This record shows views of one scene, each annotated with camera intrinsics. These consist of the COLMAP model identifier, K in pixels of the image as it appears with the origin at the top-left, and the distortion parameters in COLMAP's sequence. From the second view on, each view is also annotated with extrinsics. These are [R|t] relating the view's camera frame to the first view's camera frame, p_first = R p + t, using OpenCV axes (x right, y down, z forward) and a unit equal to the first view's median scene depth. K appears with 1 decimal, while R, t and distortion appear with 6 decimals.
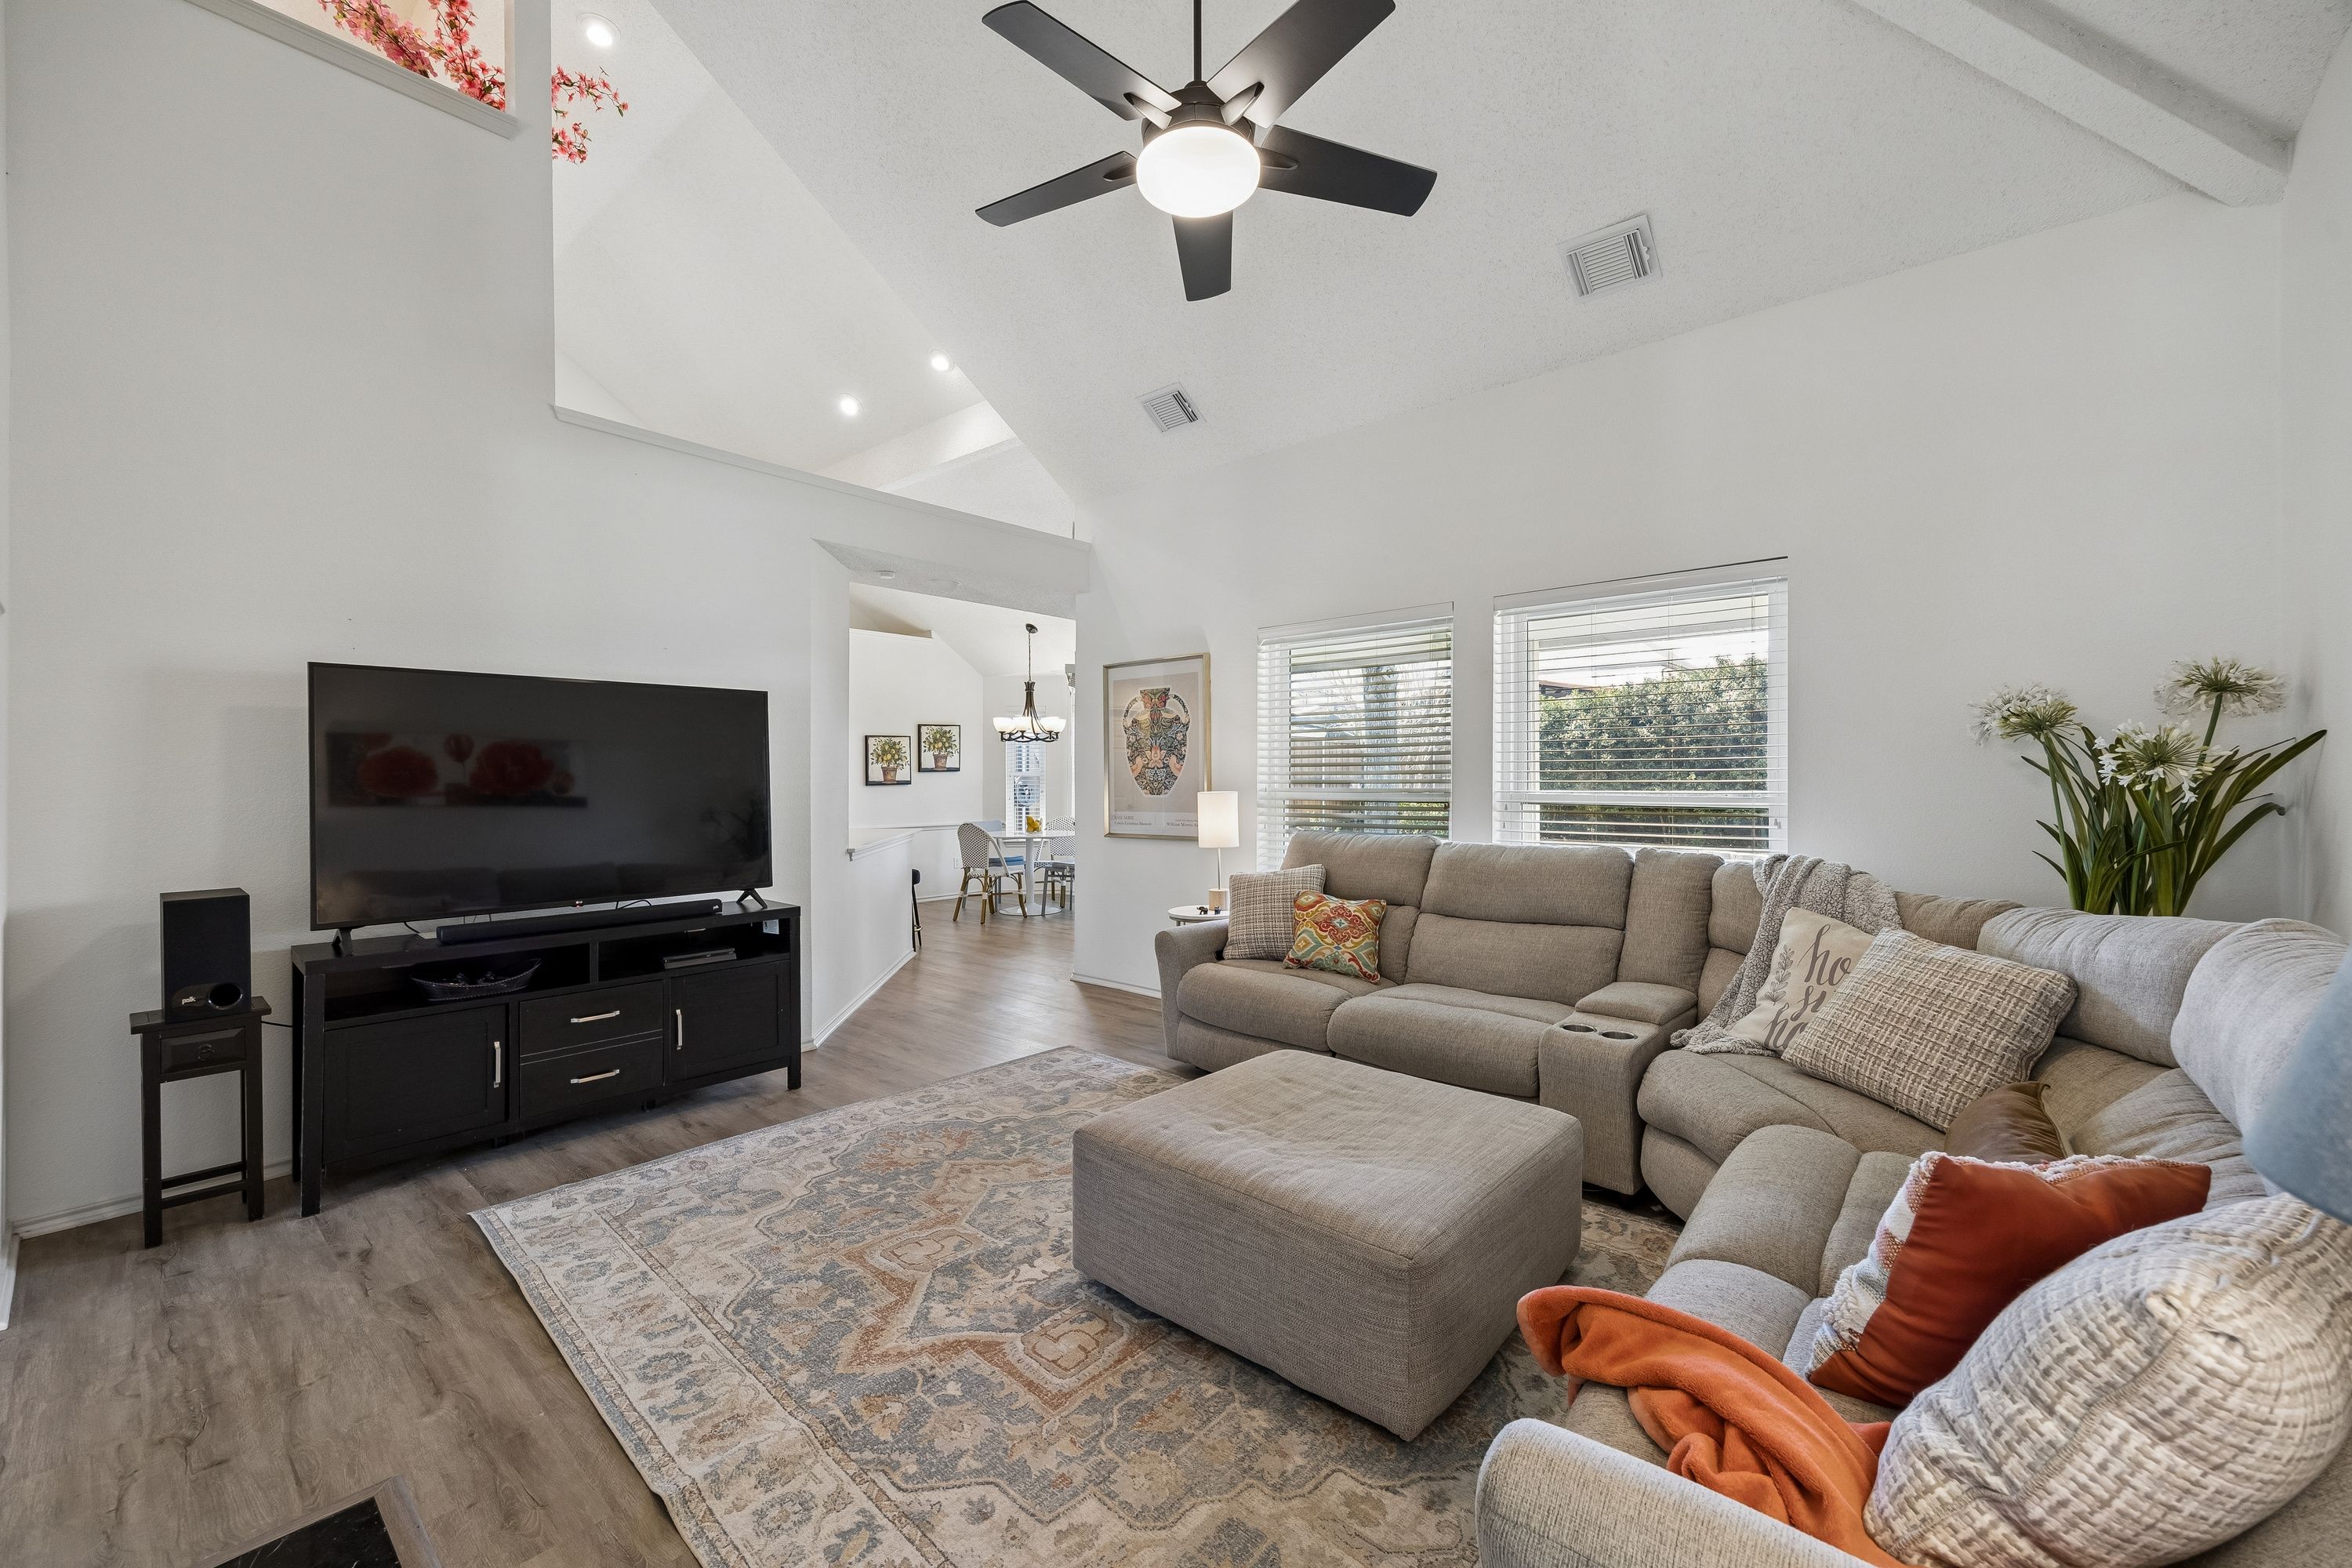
lens RADIAL K [[915.2, 0, 1185.1], [0, 915.2, 781.3], [0, 0, 1]] dist [0.000948, 0.000138]
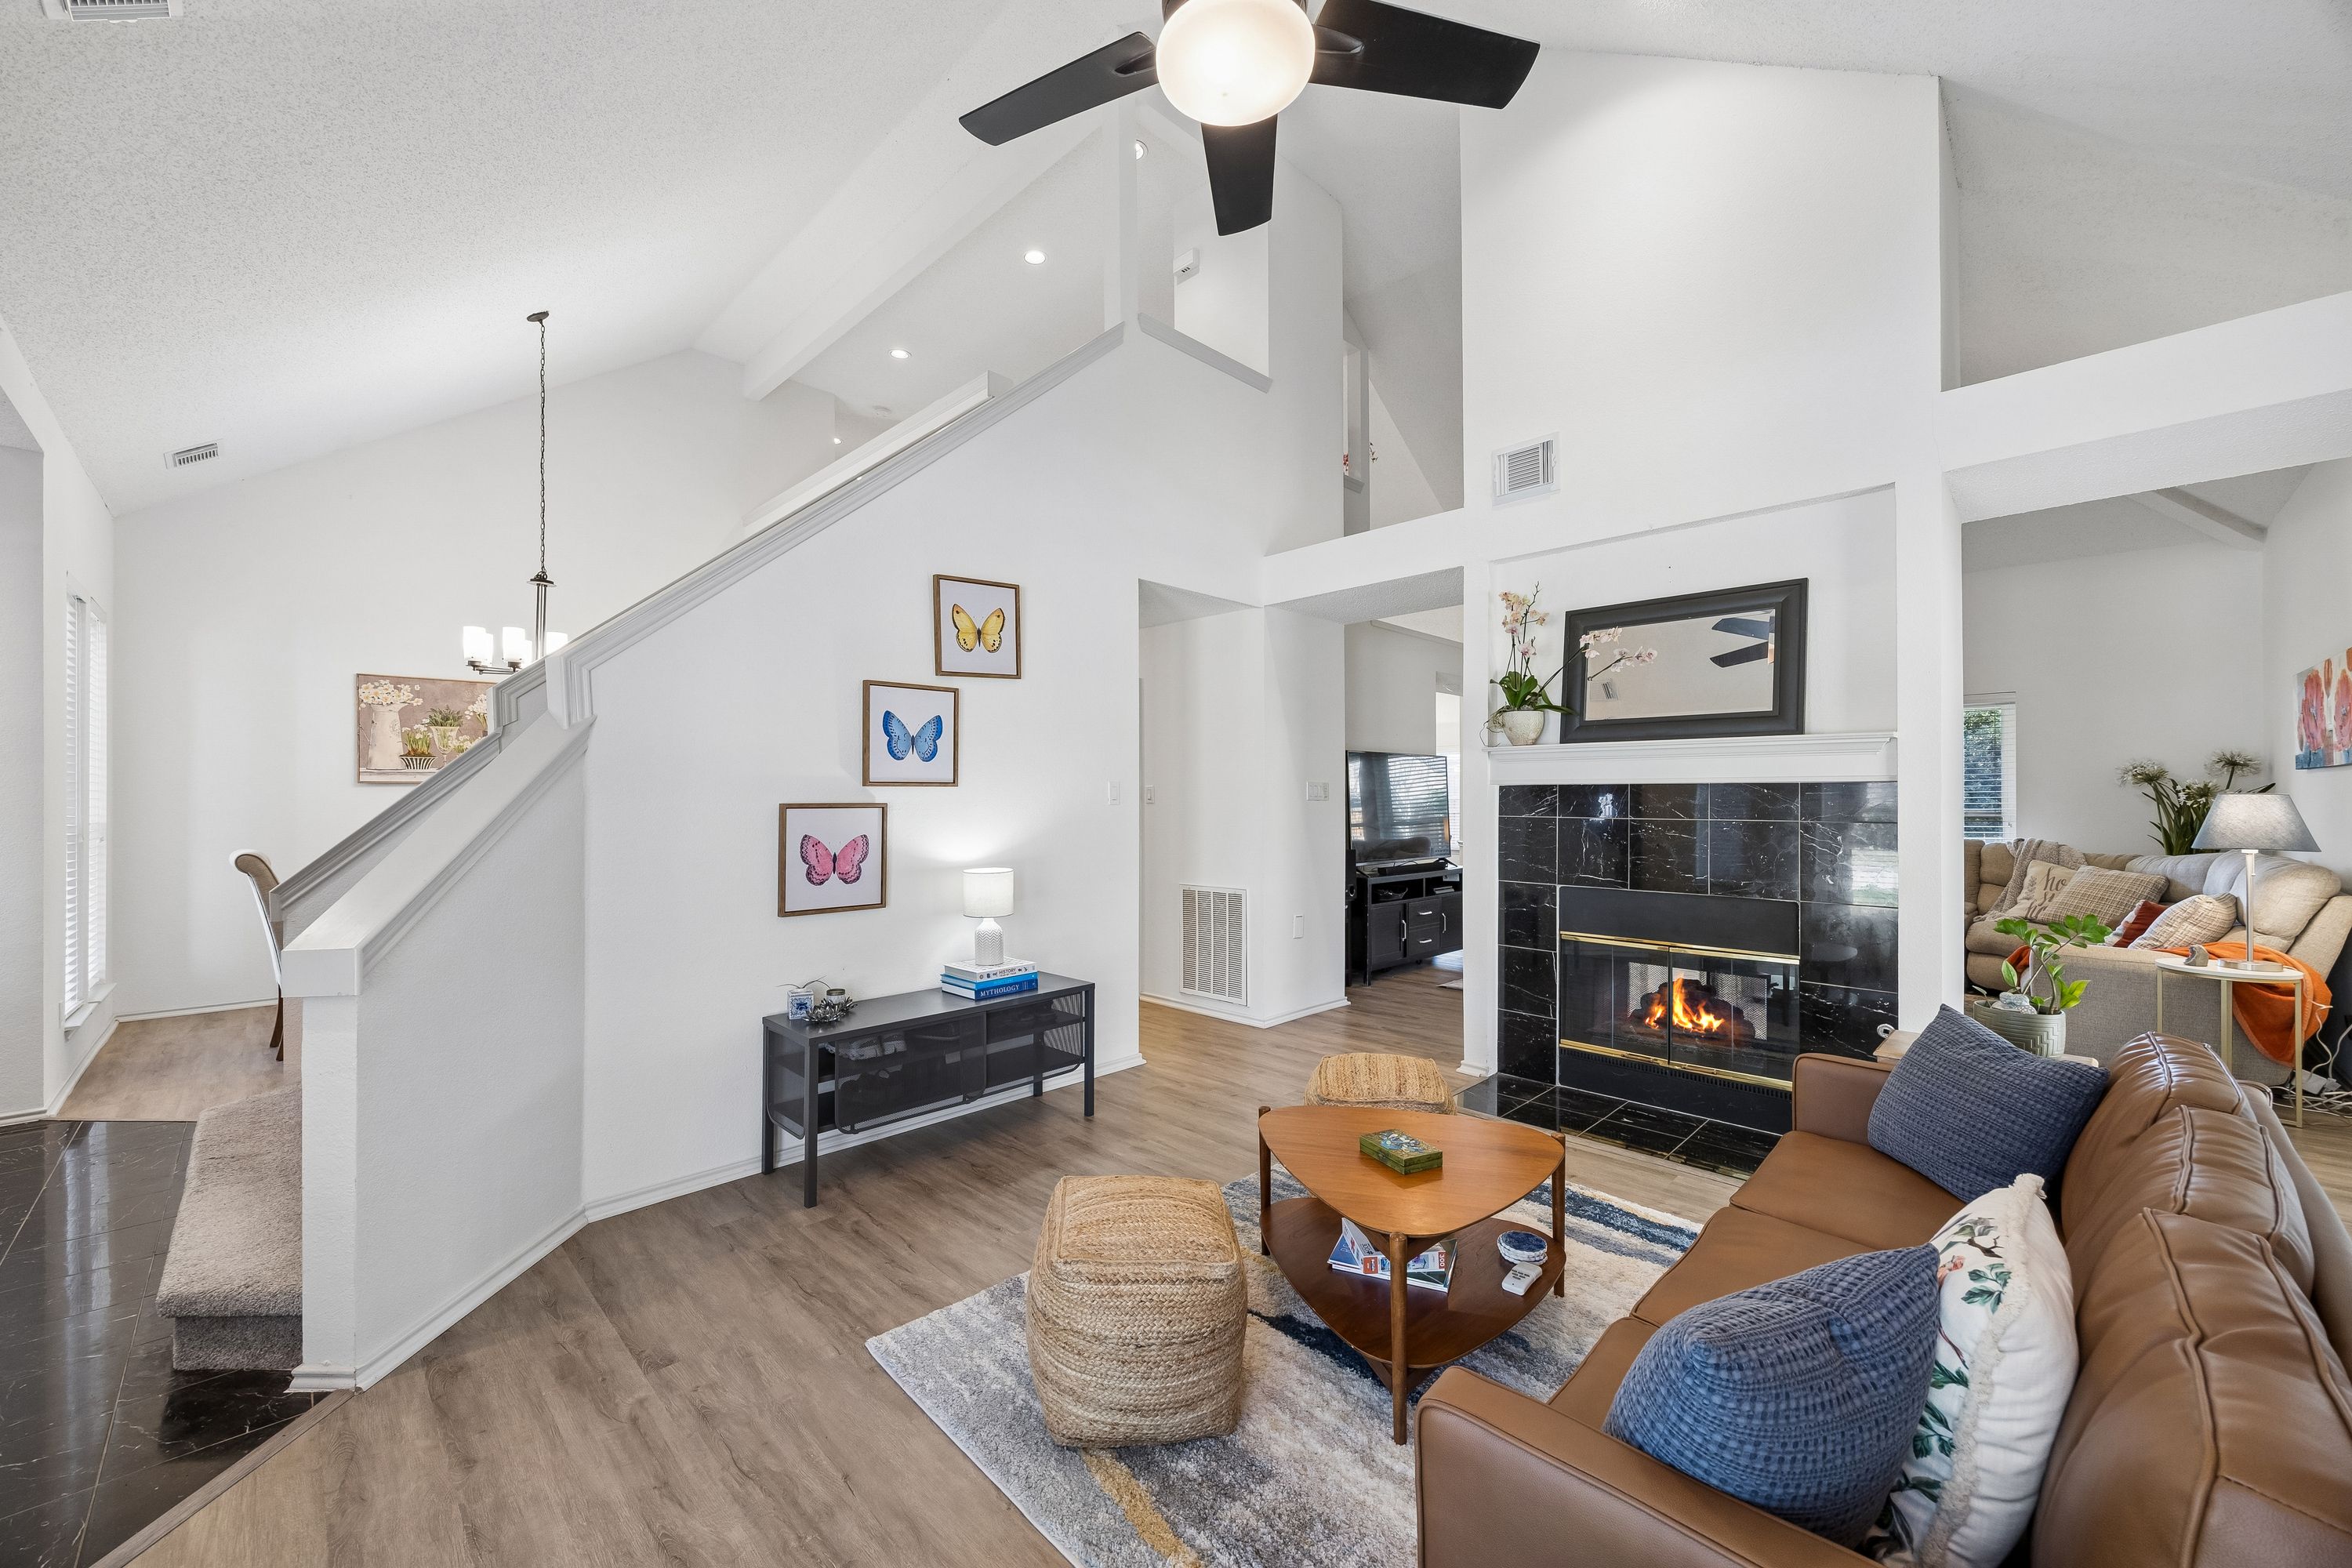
lens RADIAL K [[915.2, 0, 1171.4], [0, 915.2, 795.7], [0, 0, 1]] dist [0.000948, 0.000138]
pose [[0.998248, 0.002775, -0.059106, -1.354133], [-0.003147, 0.999976, -0.006188, 0.001980], [0.059088, 0.006363, 0.998233, -1.407460]]
